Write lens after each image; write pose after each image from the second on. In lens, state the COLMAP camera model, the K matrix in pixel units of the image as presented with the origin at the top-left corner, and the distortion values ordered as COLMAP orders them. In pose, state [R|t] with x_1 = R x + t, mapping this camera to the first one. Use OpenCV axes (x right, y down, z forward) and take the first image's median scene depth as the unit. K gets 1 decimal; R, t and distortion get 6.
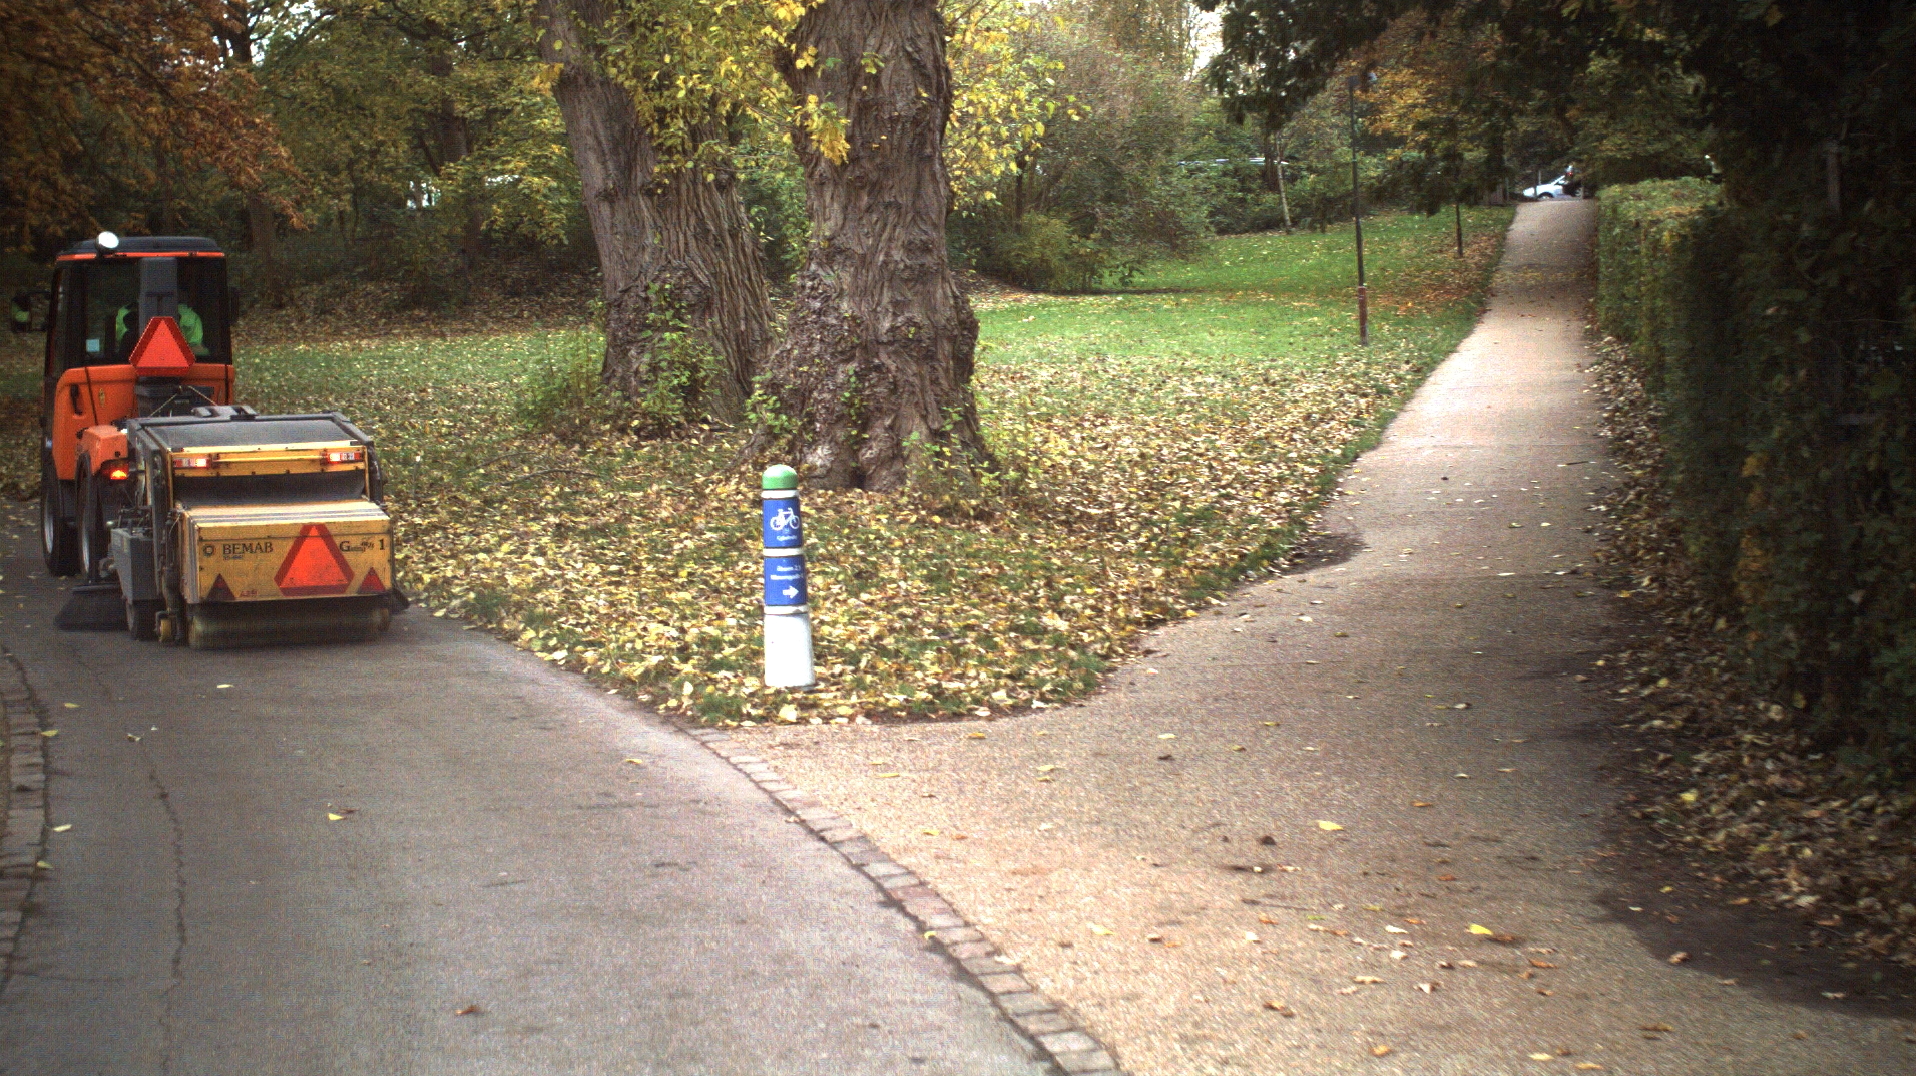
lens RADIAL K [[3605.8, 0, 958.0], [0, 3605.8, 538.0], [0, 0, 1]] dist [-0.314301, 0.468681]
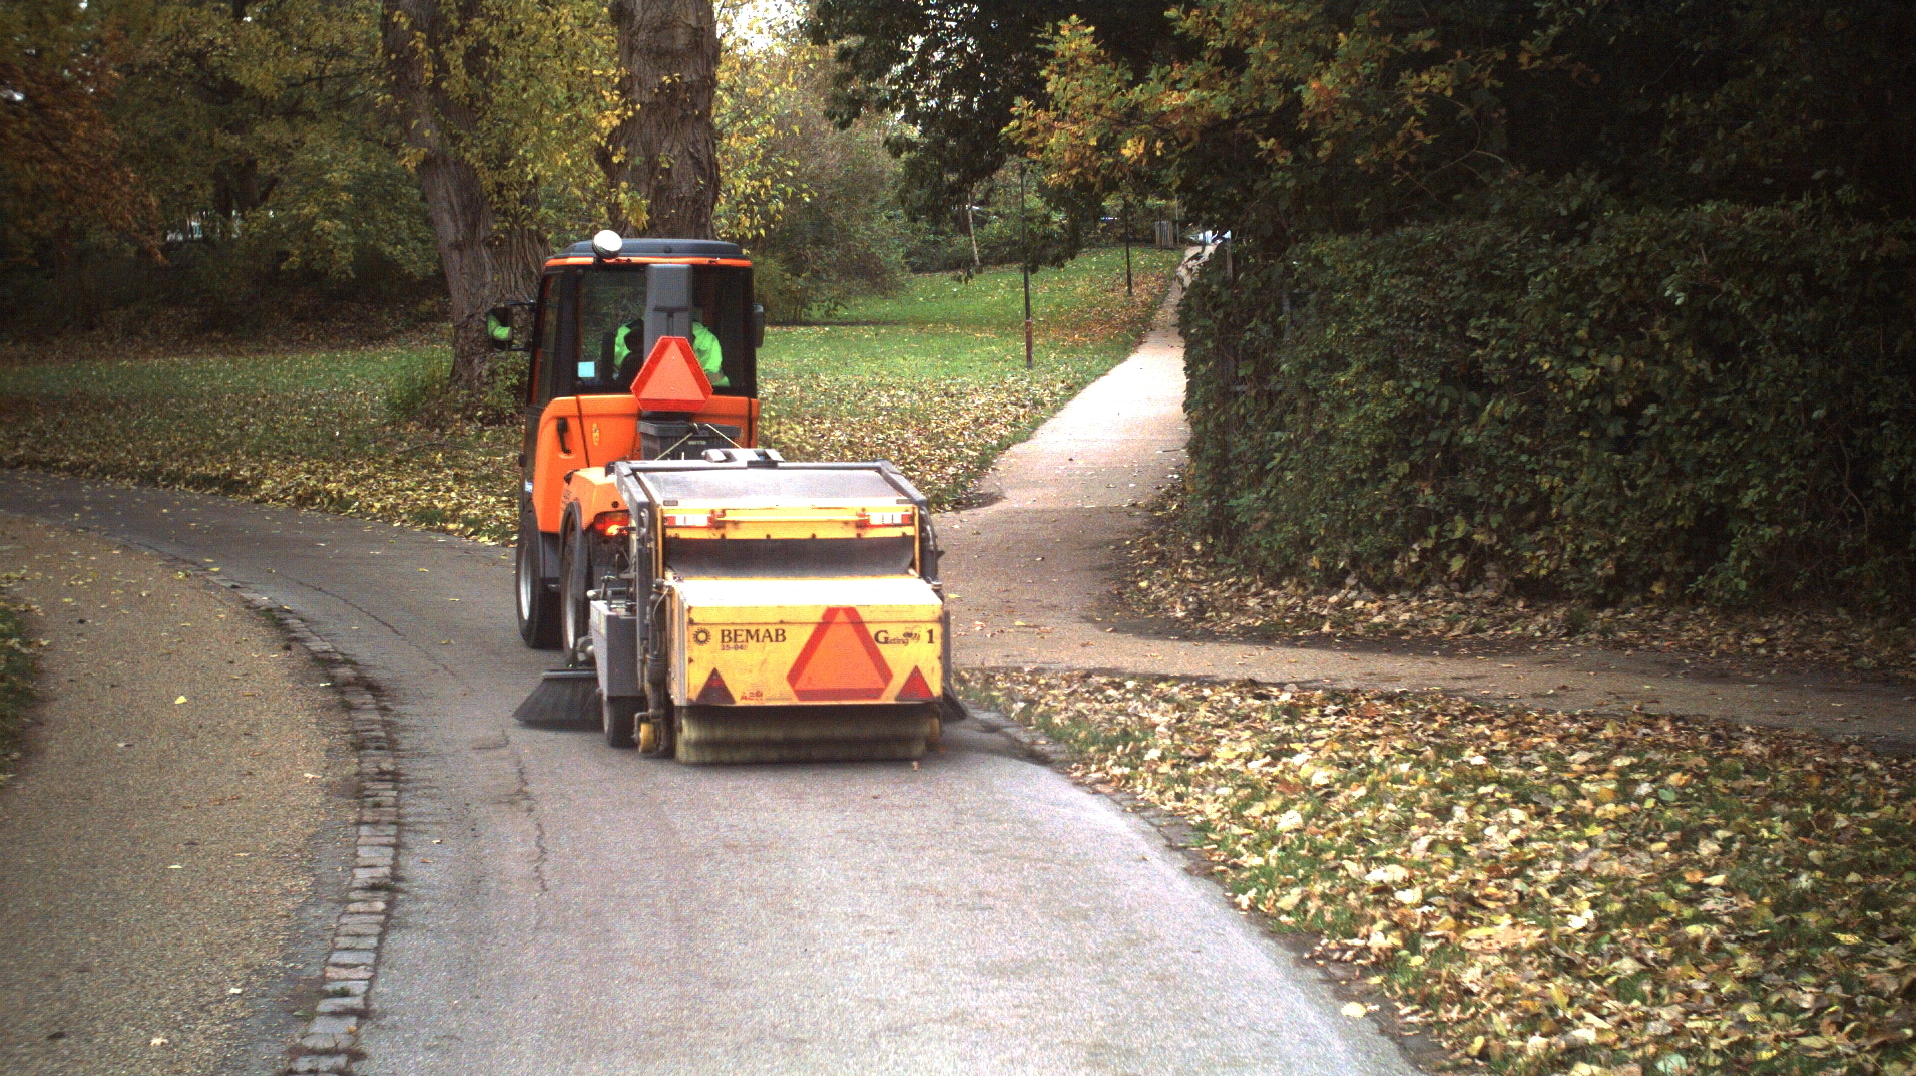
lens RADIAL K [[3605.8, 0, 958.0], [0, 3605.8, 538.0], [0, 0, 1]] dist [-0.314301, 0.468681]
pose [[0.996453, 0.008274, 0.083739, -0.021258], [-0.007494, 0.999926, -0.009625, 0.025866], [-0.083813, 0.008963, 0.996441, -0.353596]]
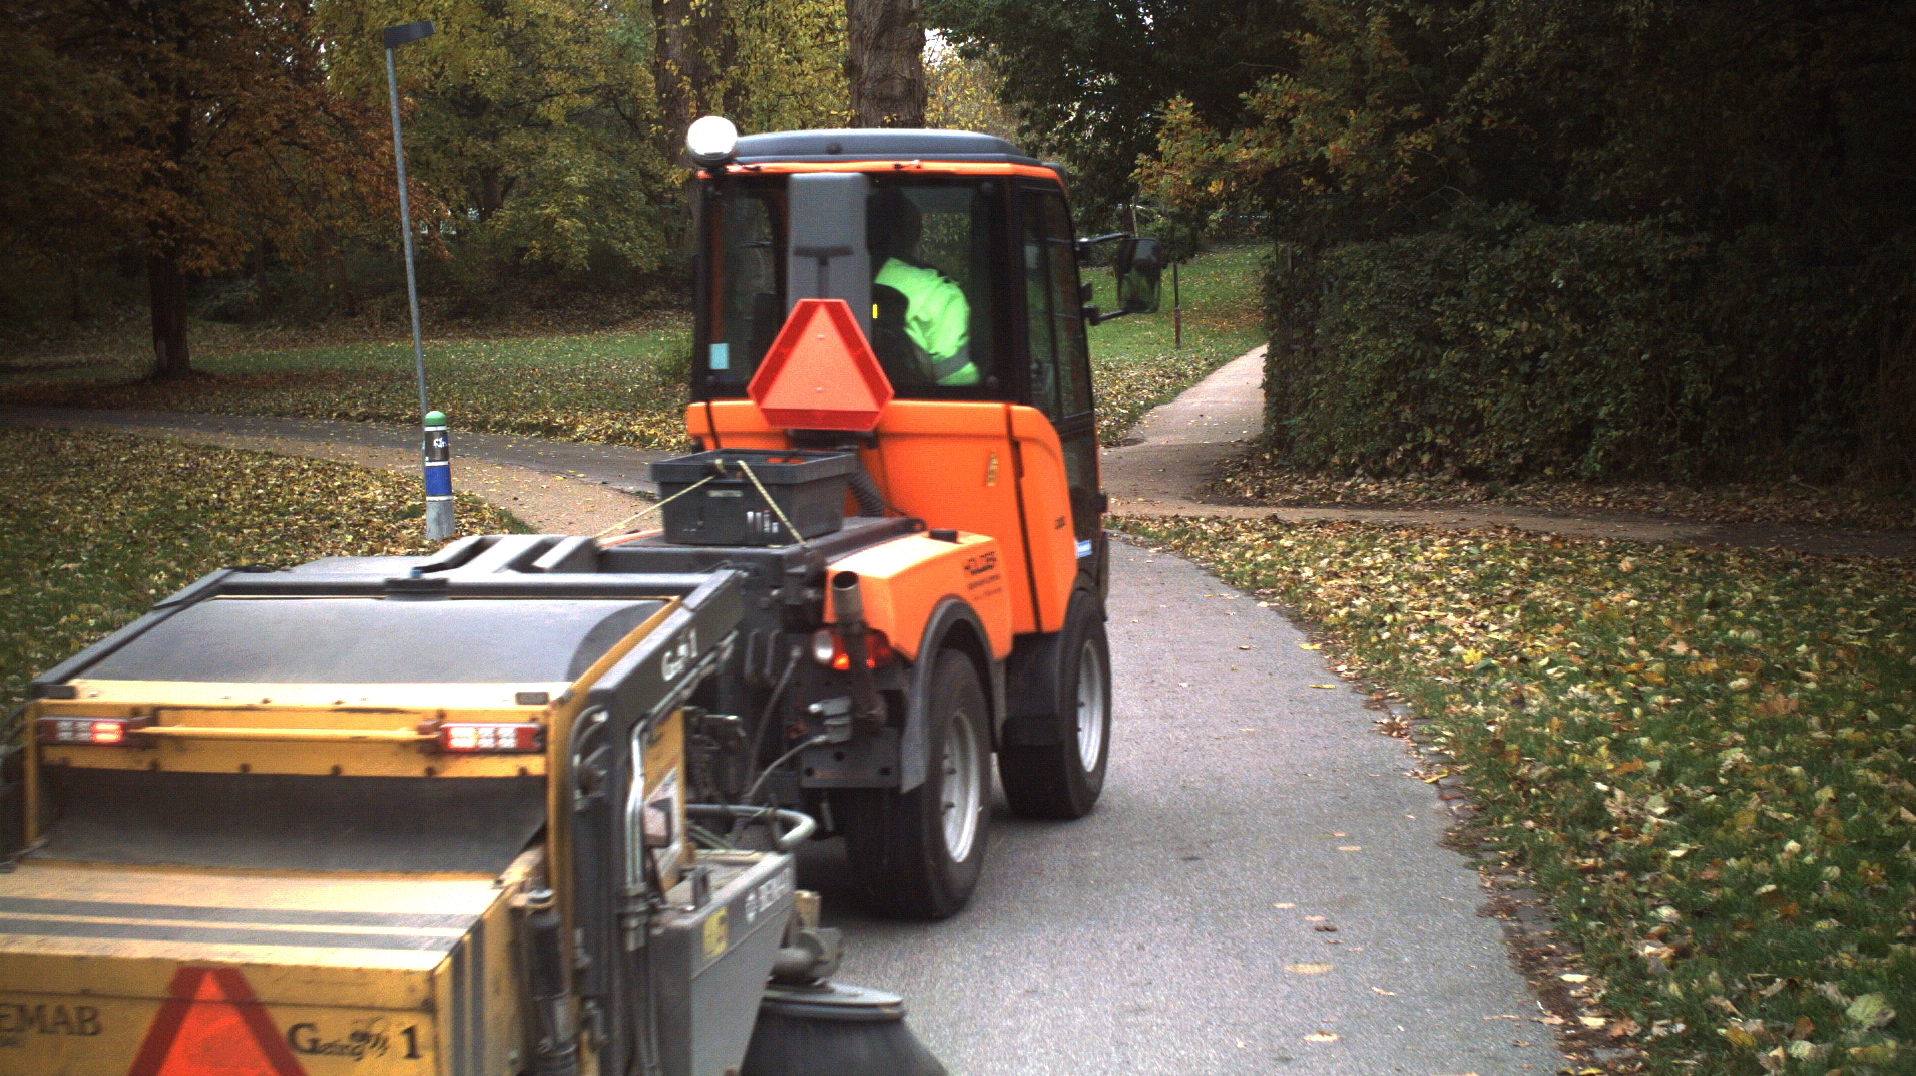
lens RADIAL K [[3605.8, 0, 958.0], [0, 3605.8, 538.0], [0, 0, 1]] dist [-0.314301, 0.468681]
pose [[0.999281, 0.010809, 0.036347, -0.042144], [-0.010545, 0.999917, -0.007447, 0.054496], [-0.036425, 0.007059, 0.999311, -0.702457]]
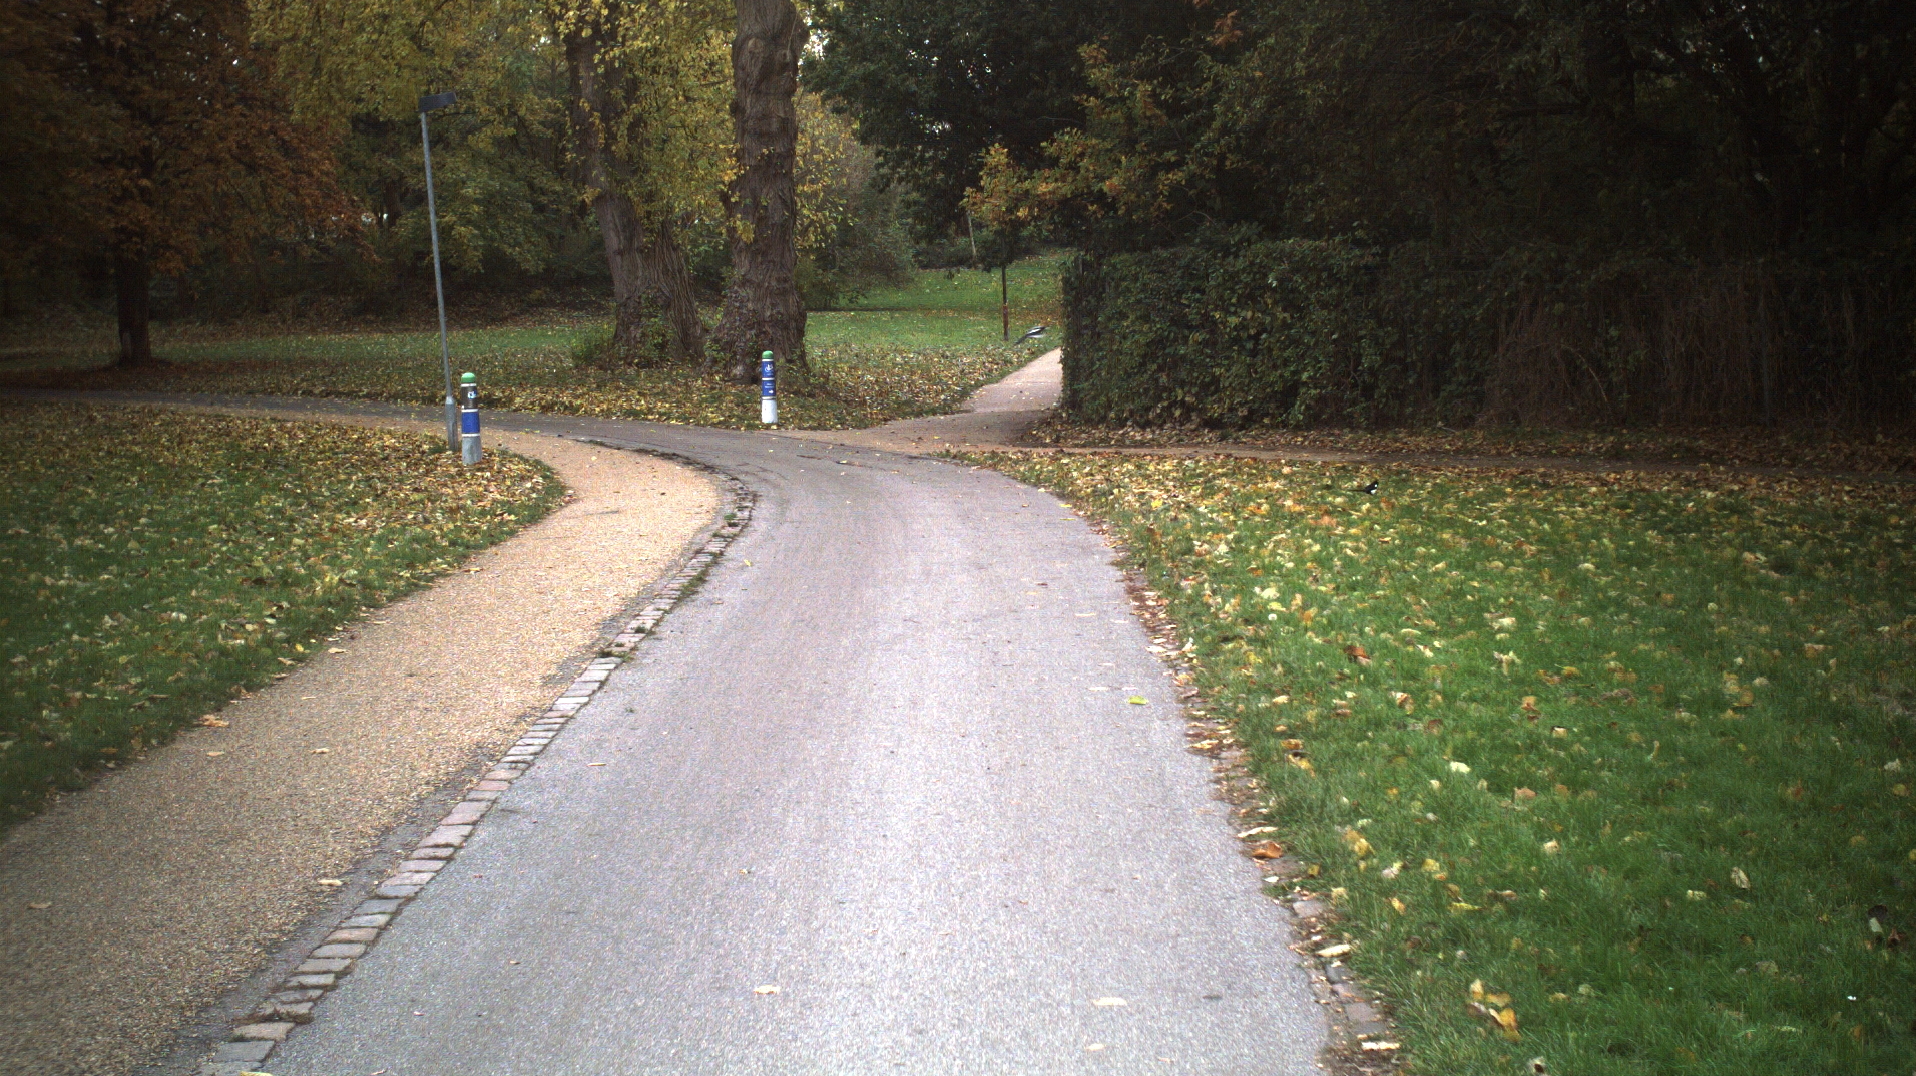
lens RADIAL K [[3605.8, 0, 958.0], [0, 3605.8, 538.0], [0, 0, 1]] dist [-0.314301, 0.468681]
pose [[0.996671, 0.009763, 0.080941, -0.067959], [-0.009135, 0.999925, -0.008122, 0.082459], [-0.081015, 0.007356, 0.996686, -1.053313]]
